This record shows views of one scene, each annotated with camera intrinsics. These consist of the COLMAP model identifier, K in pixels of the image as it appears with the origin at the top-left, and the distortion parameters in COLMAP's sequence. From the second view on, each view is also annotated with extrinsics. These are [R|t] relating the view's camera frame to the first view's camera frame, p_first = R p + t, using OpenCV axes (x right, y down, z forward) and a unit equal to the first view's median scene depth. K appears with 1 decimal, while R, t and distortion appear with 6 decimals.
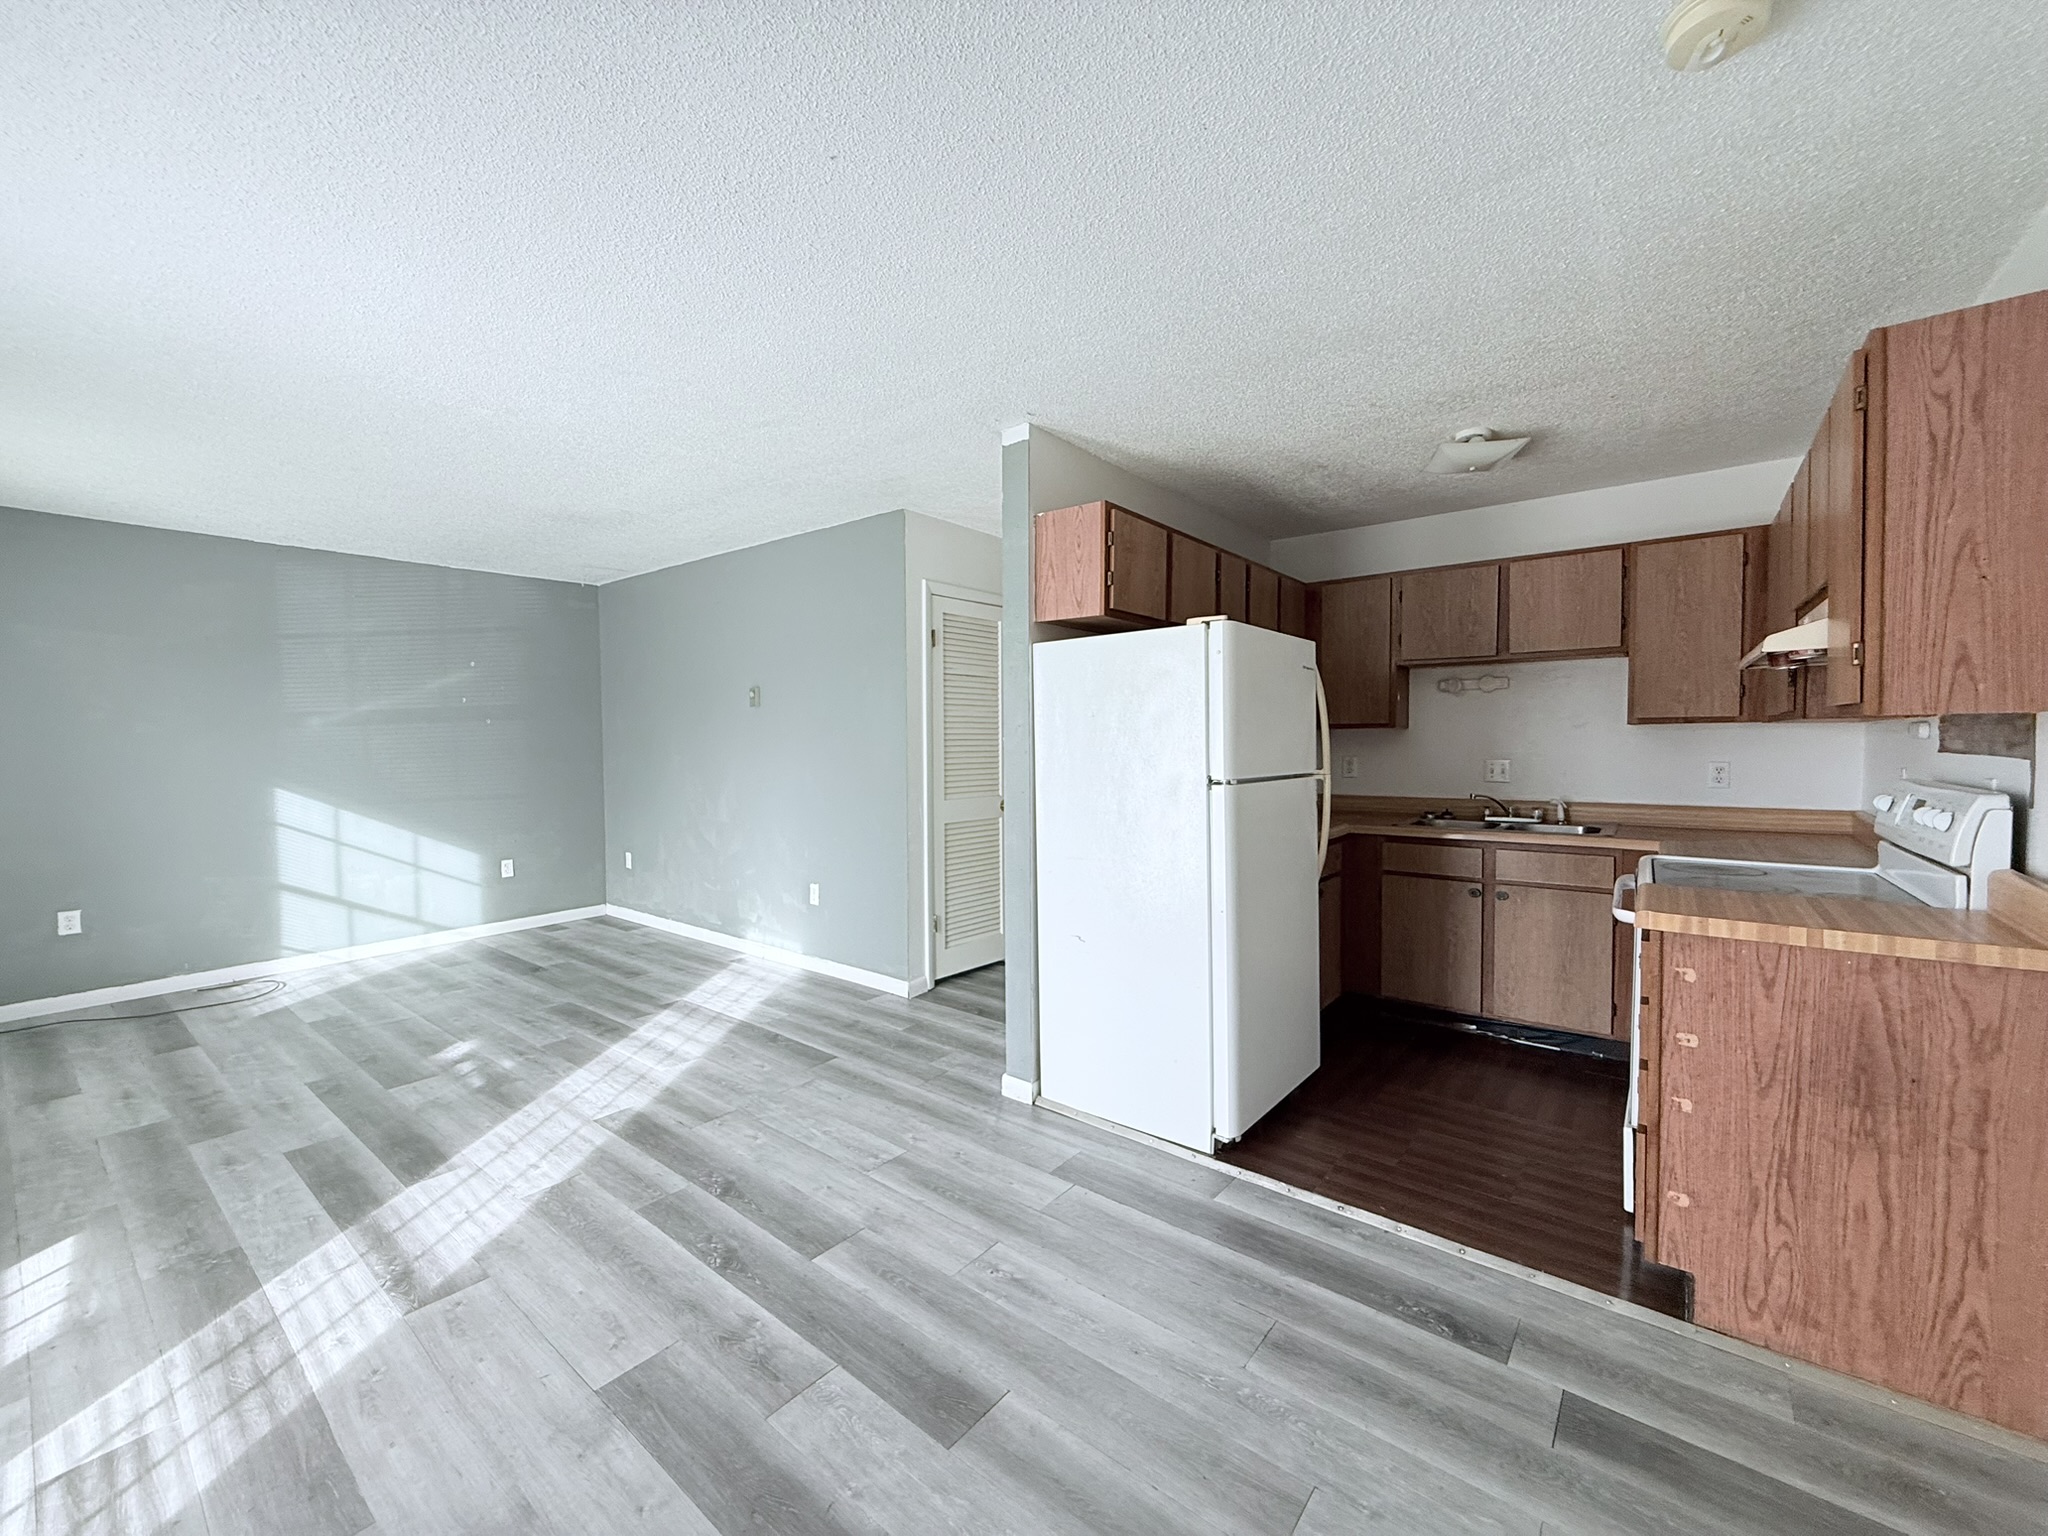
lens RADIAL K [[815.1, 0, 1024.0], [0, 815.1, 768.0], [0, 0, 1]] dist [-0.002569, 0.000784]
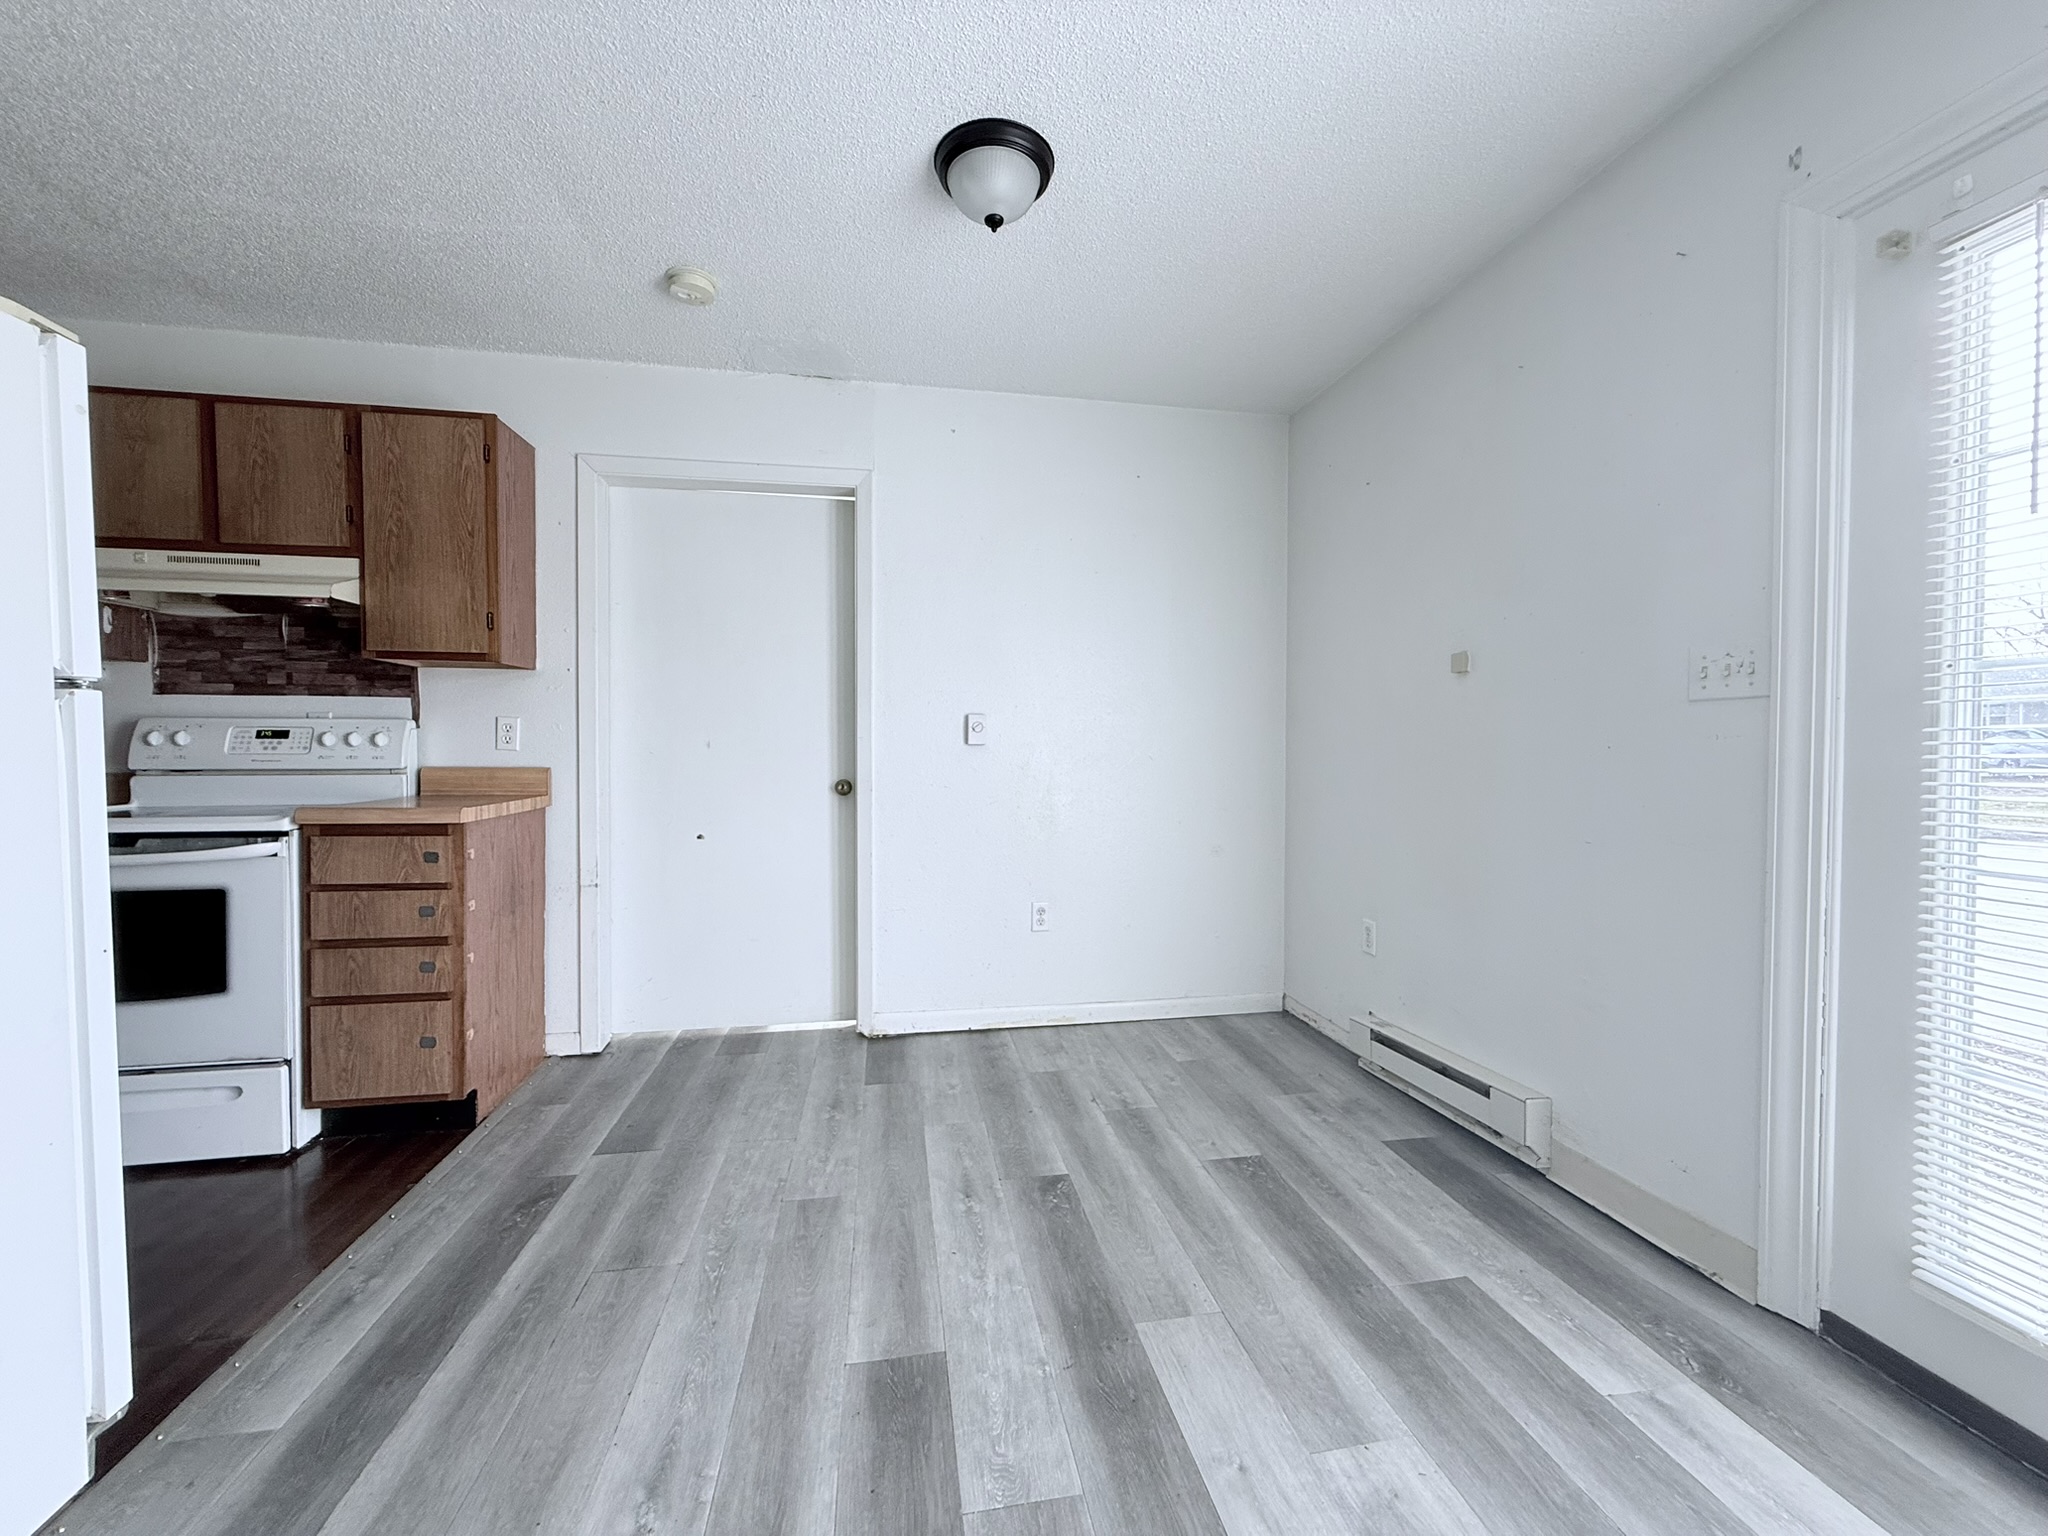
lens RADIAL K [[815.1, 0, 1024.0], [0, 815.1, 768.0], [0, 0, 1]] dist [-0.002569, 0.000784]
pose [[-0.751546, -0.009268, 0.659616, -0.348102], [0.029731, 0.998409, 0.047902, 0.043588], [-0.659010, 0.055612, -0.750075, 0.711016]]
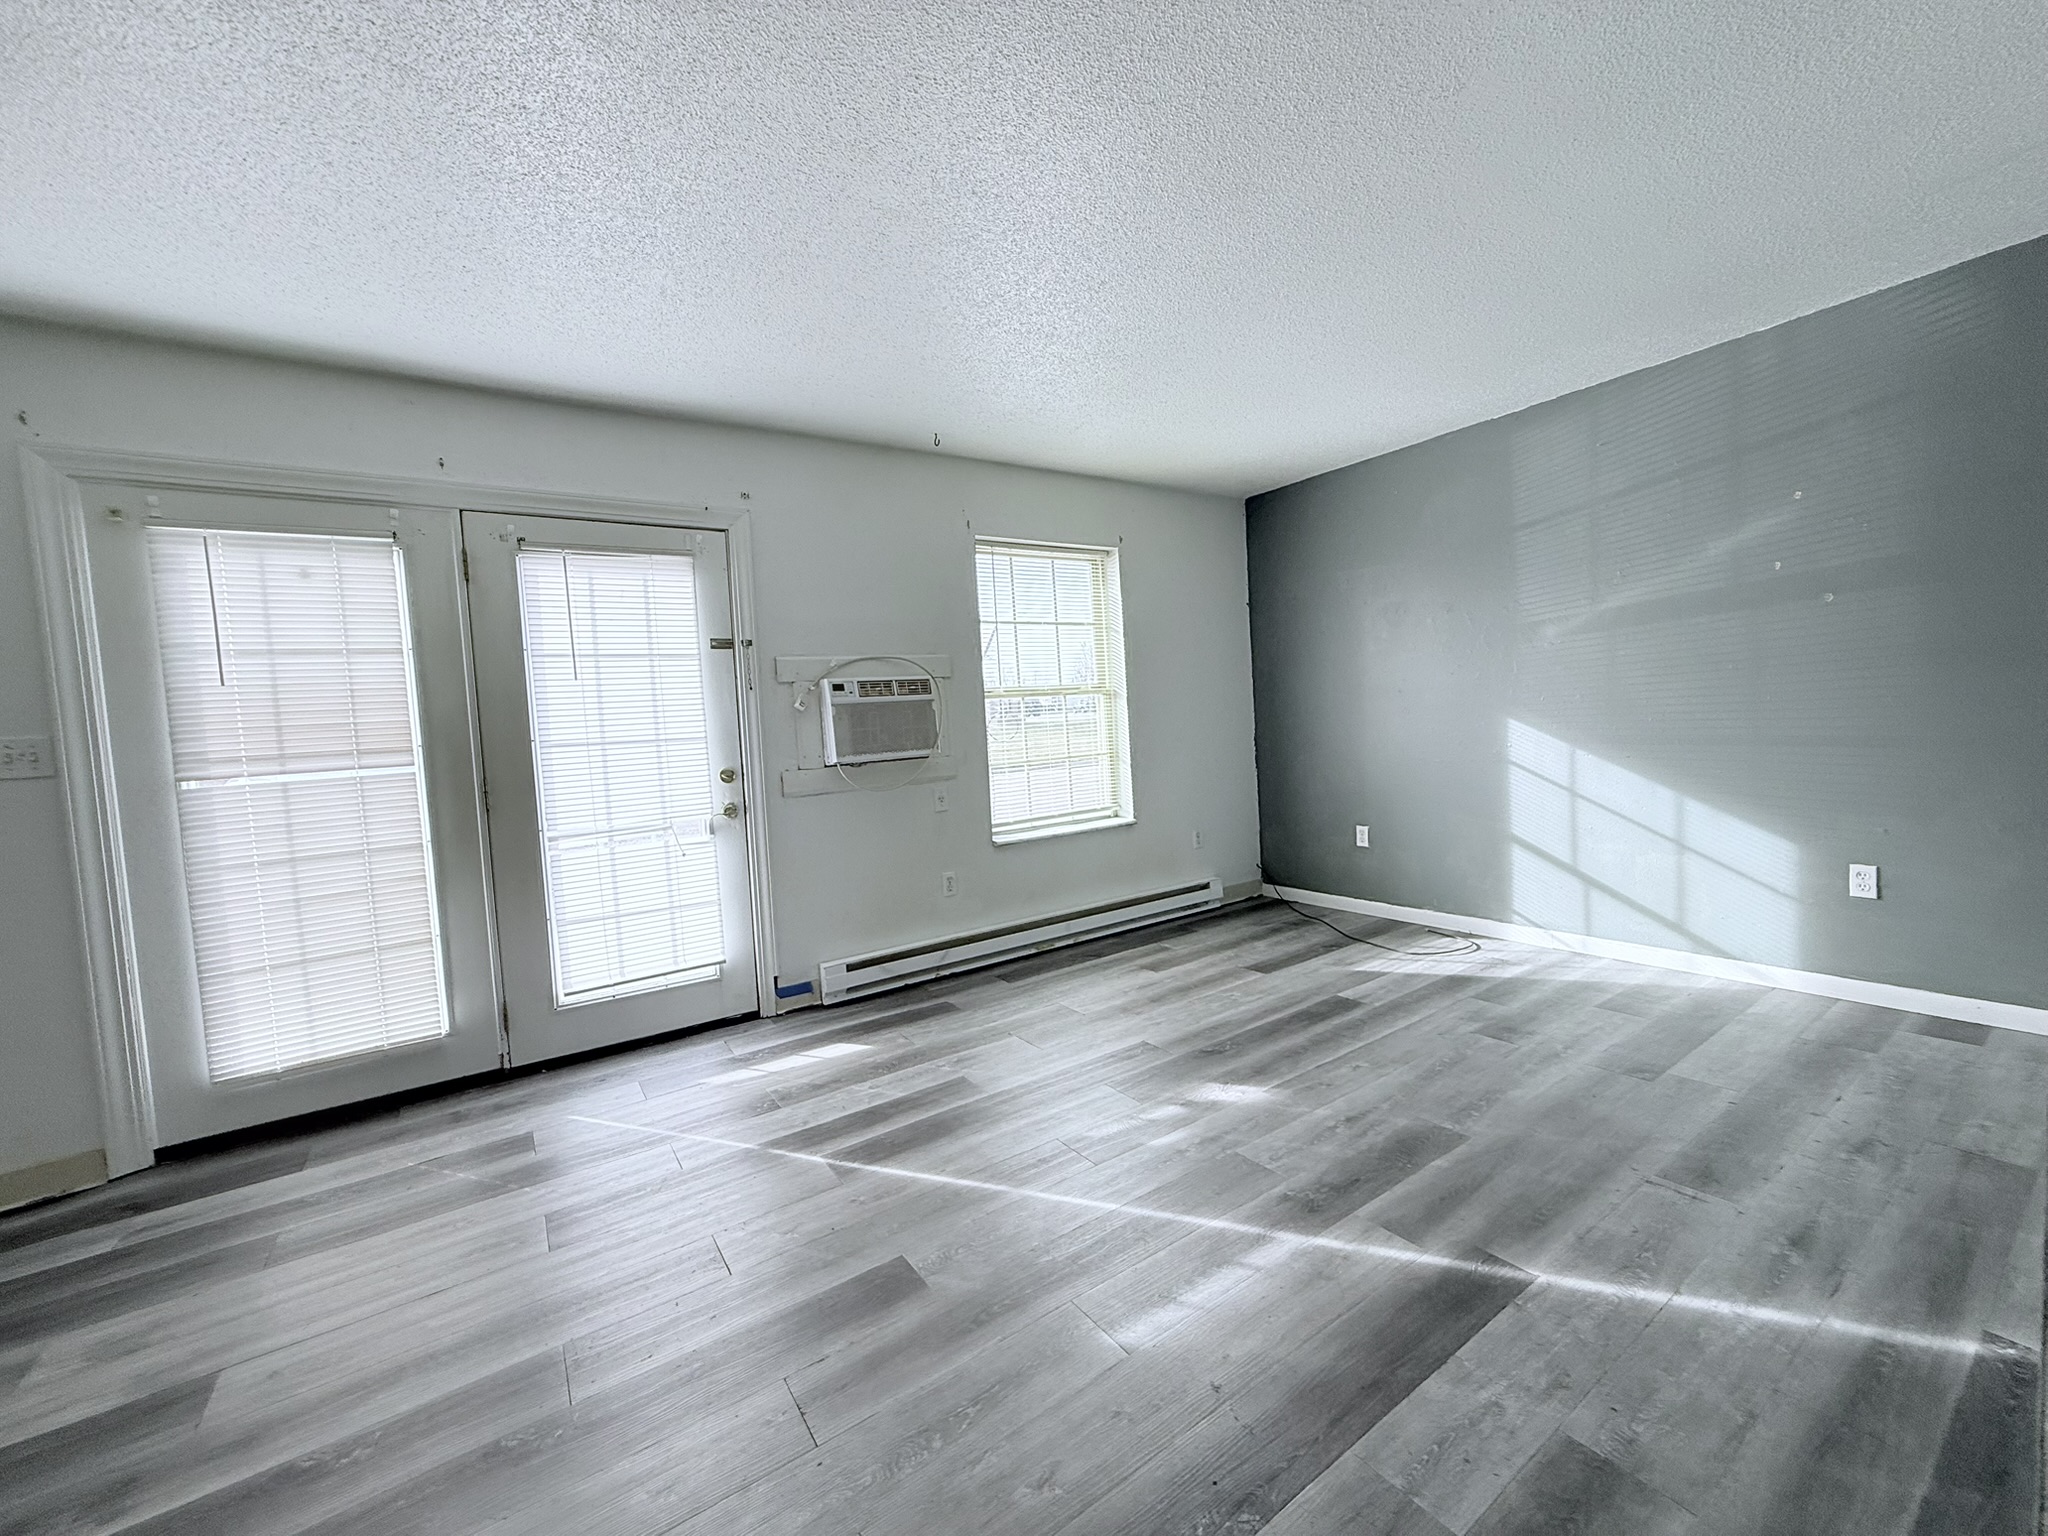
lens RADIAL K [[815.1, 0, 1024.0], [0, 815.1, 768.0], [0, 0, 1]] dist [-0.002569, 0.000784]
pose [[-0.307226, 0.083293, -0.947984, 0.019183], [0.023252, 0.996522, 0.080022, -0.002719], [0.951352, 0.002543, -0.308094, 1.048747]]
